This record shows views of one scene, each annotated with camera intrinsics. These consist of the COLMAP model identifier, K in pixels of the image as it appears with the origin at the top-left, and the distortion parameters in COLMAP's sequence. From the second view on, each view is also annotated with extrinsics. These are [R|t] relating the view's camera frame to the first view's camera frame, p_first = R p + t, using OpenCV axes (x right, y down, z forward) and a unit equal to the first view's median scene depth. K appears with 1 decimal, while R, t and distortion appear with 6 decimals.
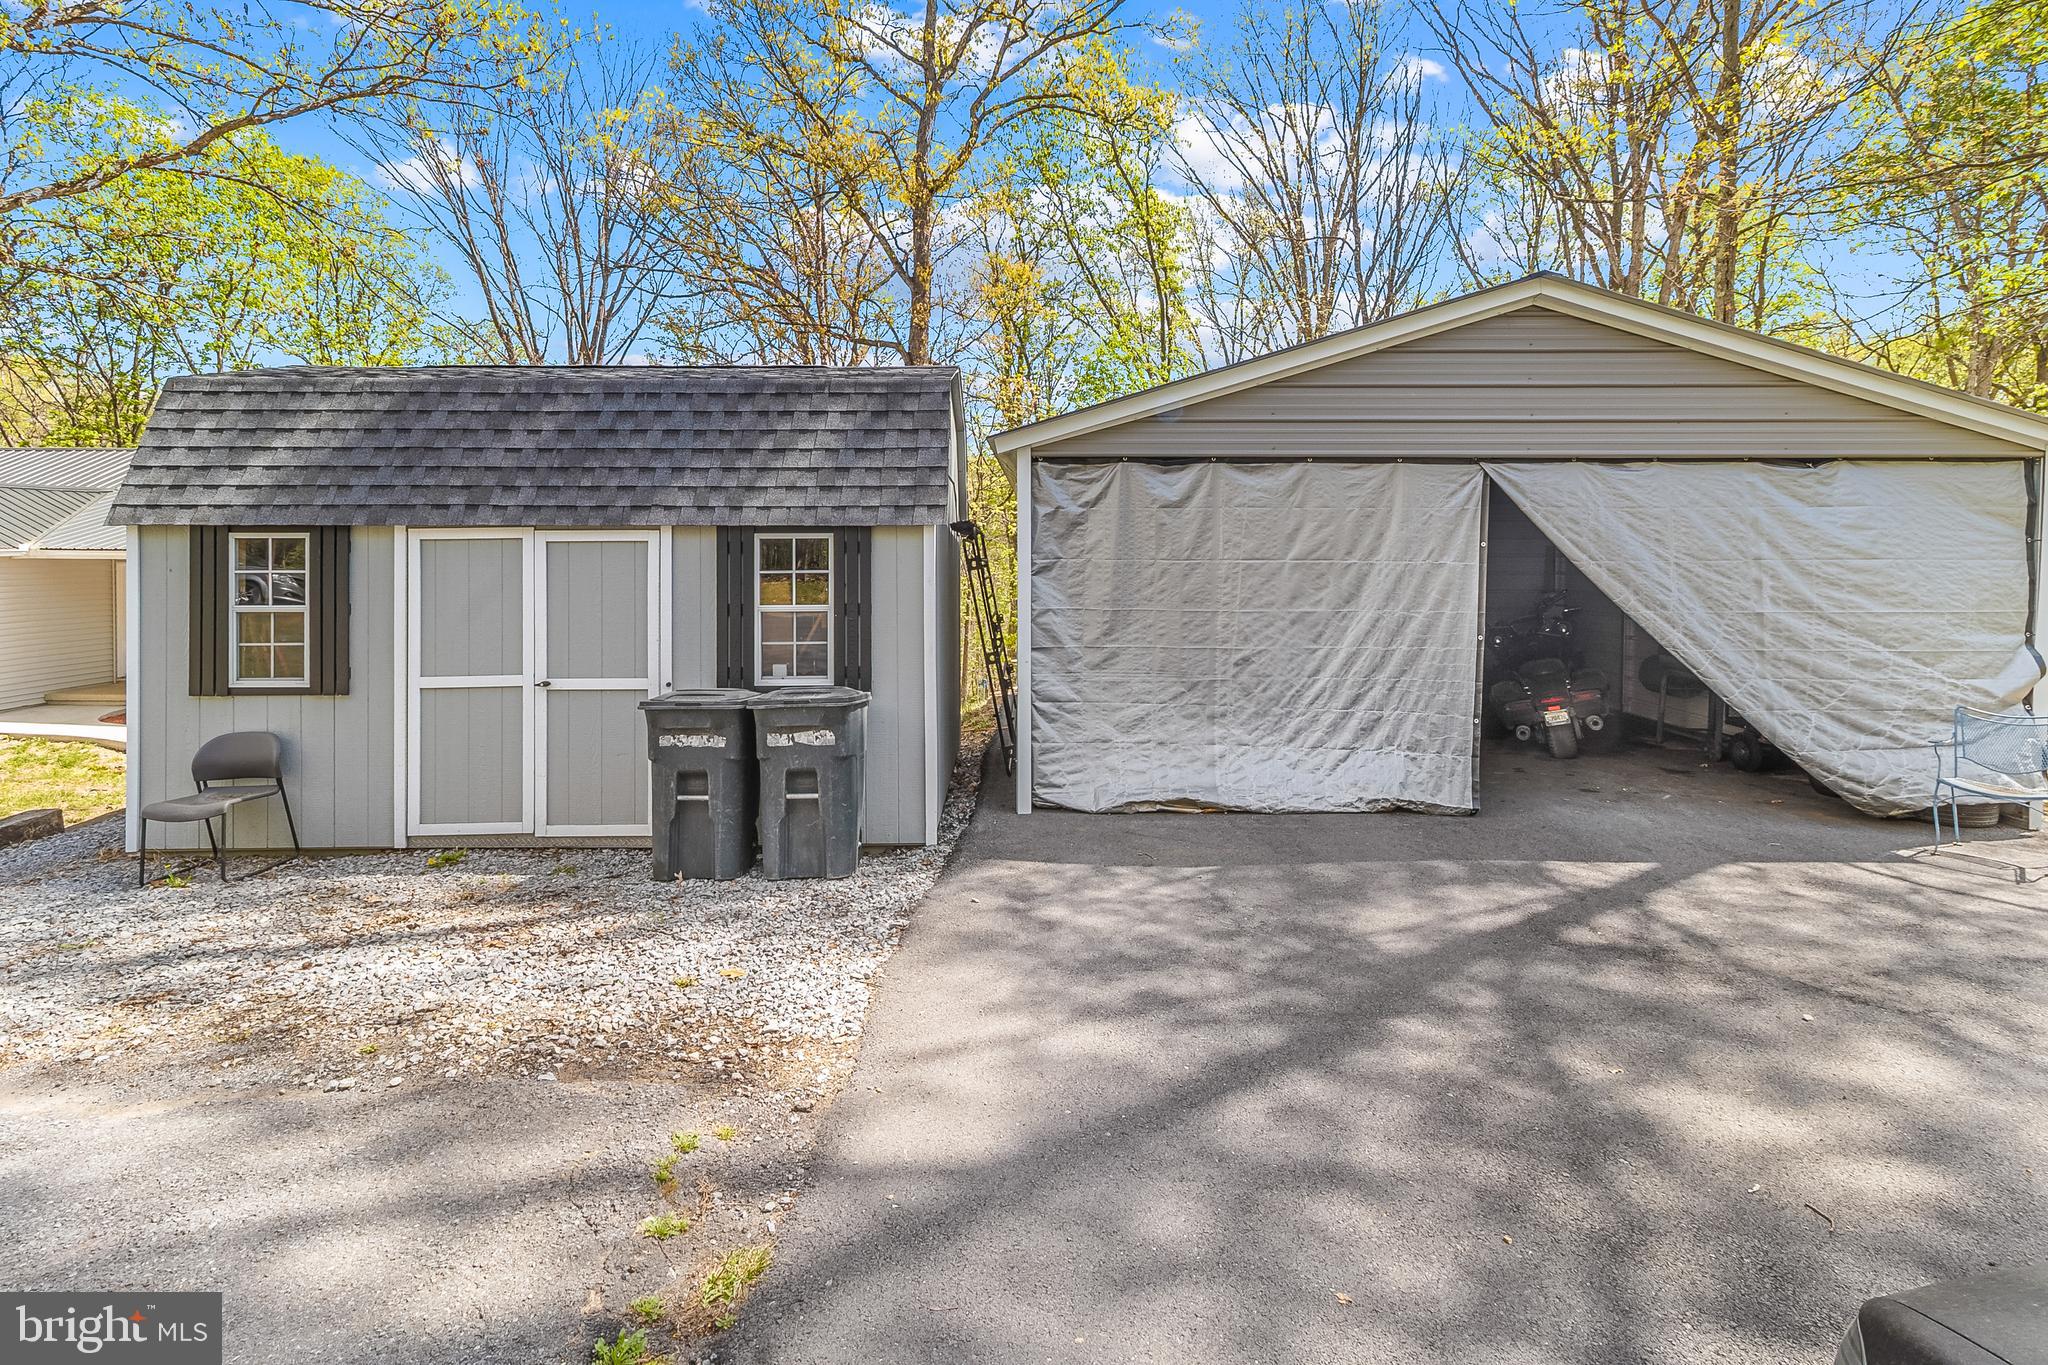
lens RADIAL K [[998.1, 0, 1024.0], [0, 998.1, 682.5], [0, 0, 1]] dist [-0.001750, -0.000323]
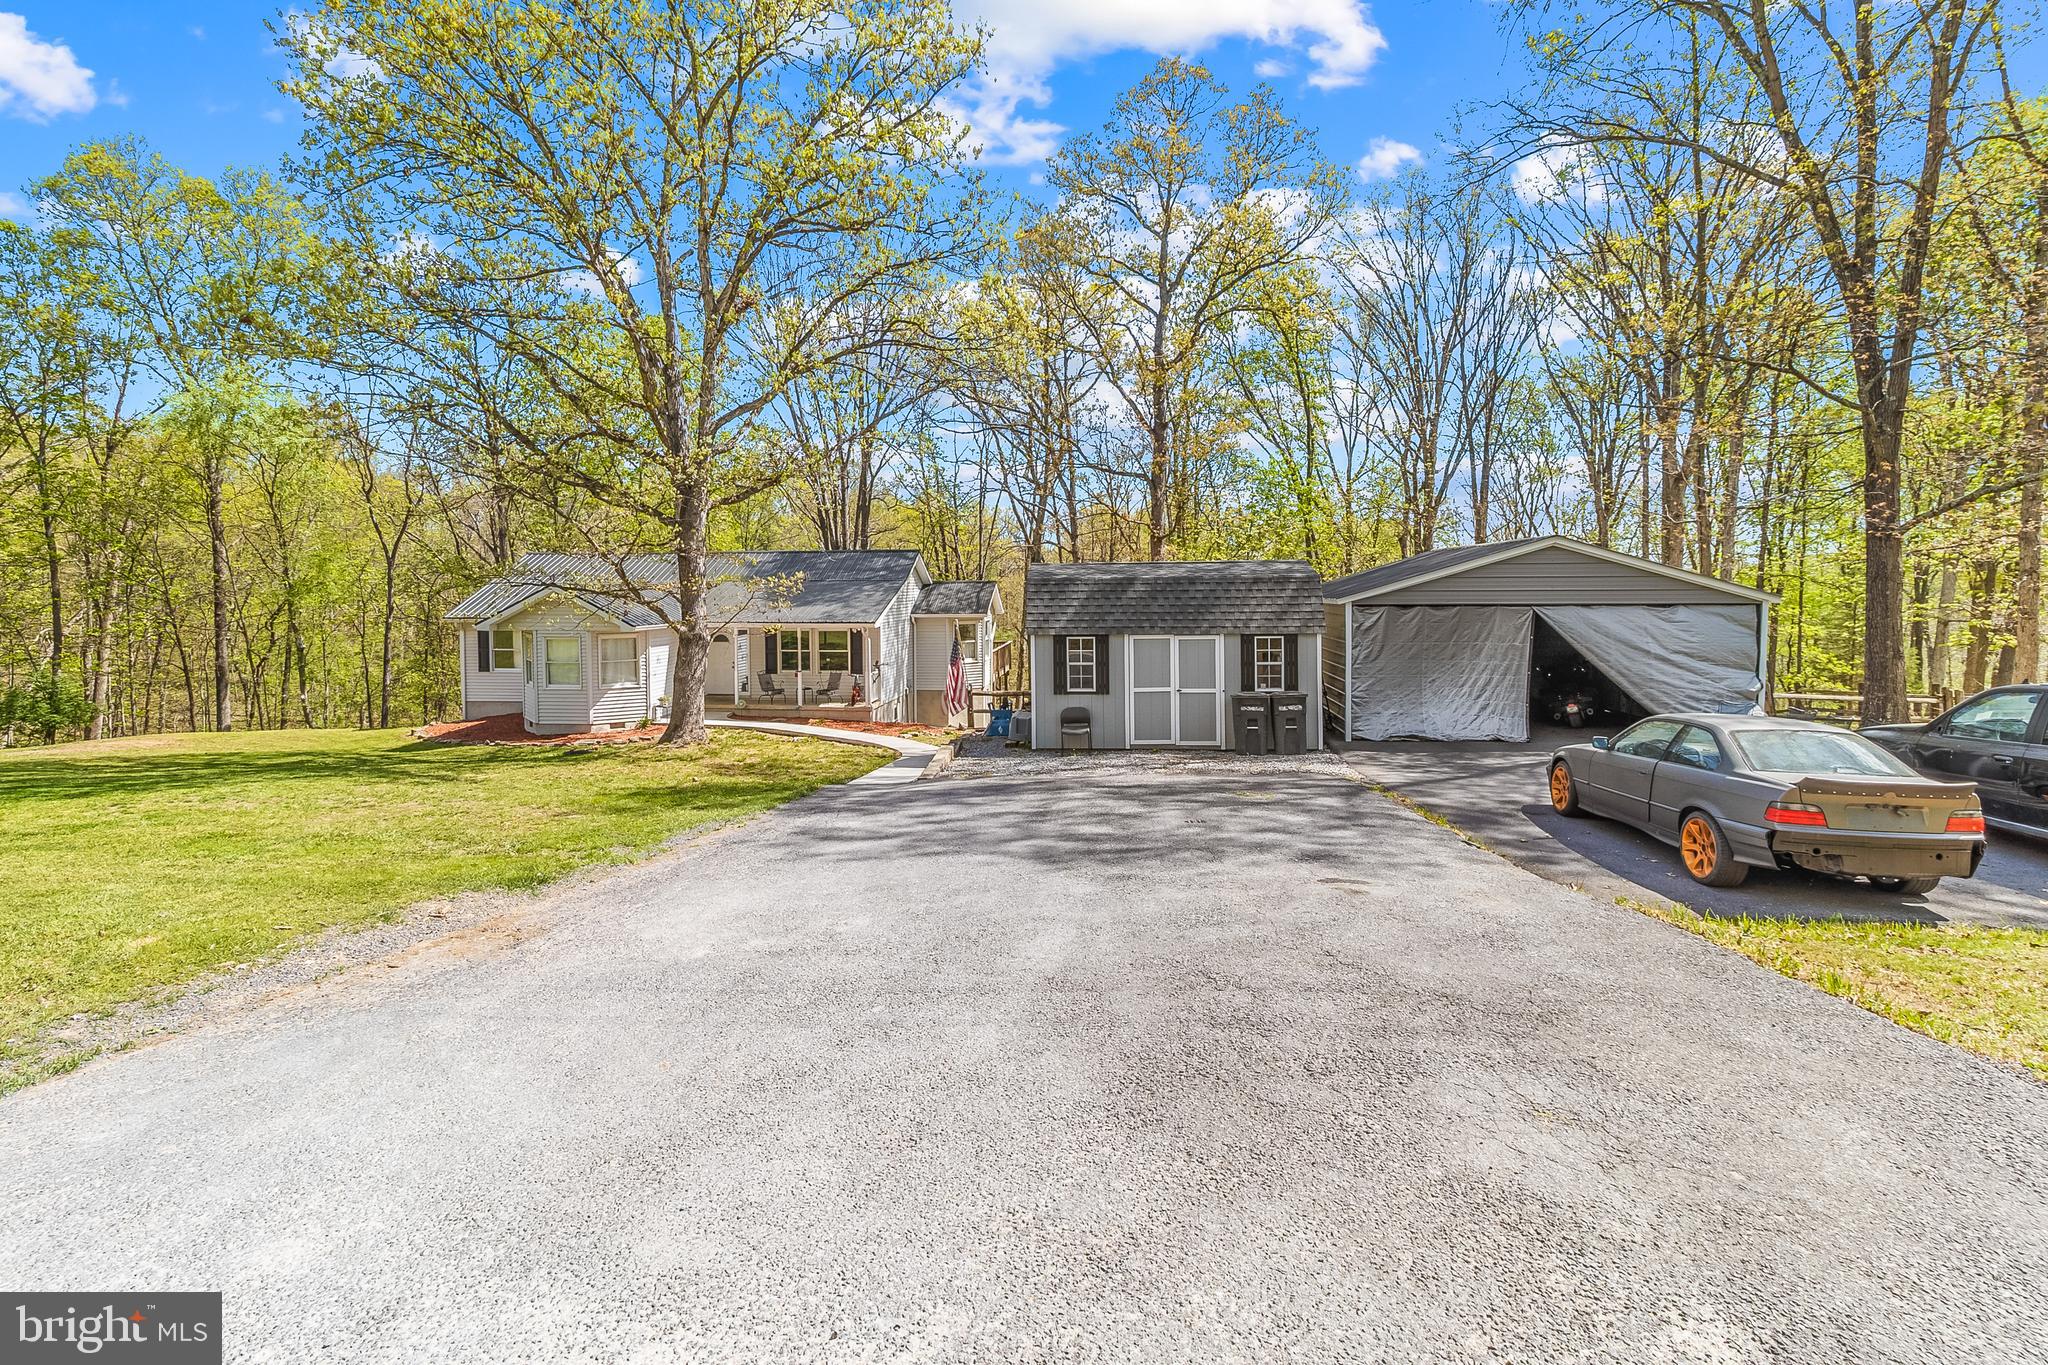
lens RADIAL K [[998.1, 0, 1024.0], [0, 998.1, 682.5], [0, 0, 1]] dist [-0.001750, -0.000323]
pose [[0.996012, -0.002064, -0.089197, -0.661129], [-0.001126, 0.999362, -0.035698, 0.079765], [0.089214, 0.035656, 0.995374, -1.819045]]
